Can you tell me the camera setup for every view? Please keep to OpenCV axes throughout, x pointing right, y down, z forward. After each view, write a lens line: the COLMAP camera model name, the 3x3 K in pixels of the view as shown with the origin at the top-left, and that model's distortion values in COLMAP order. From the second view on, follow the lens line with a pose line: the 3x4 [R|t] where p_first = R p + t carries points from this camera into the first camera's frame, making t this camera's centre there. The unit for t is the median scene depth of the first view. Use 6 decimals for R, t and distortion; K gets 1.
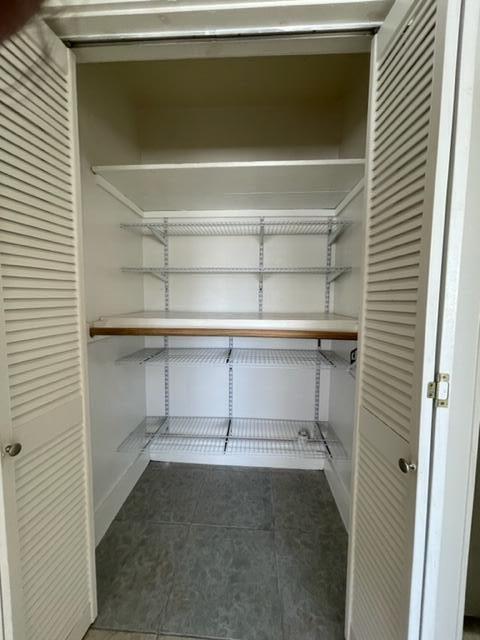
lens RADIAL K [[257.4, 0, 240.1], [0, 257.4, 317.2], [0, 0, 1]] dist [-0.002132, 0.001038]
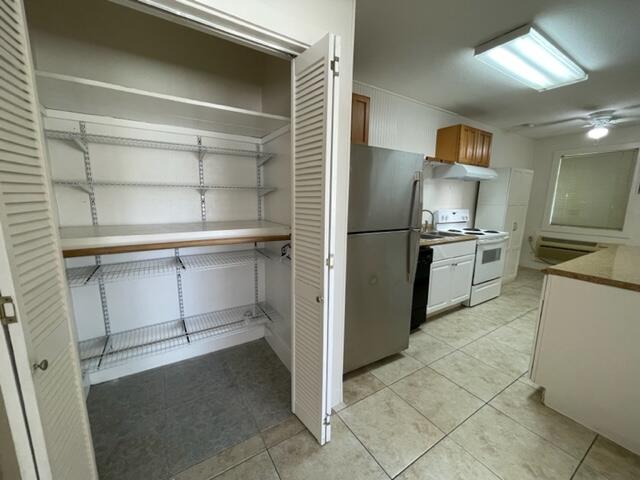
lens RADIAL K [[257.4, 0, 320.1], [0, 257.4, 241.0], [0, 0, 1]] dist [-0.002132, 0.001038]
pose [[0.806947, -0.093681, 0.583147, -0.183902], [0.035394, 0.993237, 0.110582, -0.044741], [-0.589562, -0.068594, 0.804805, -0.230449]]
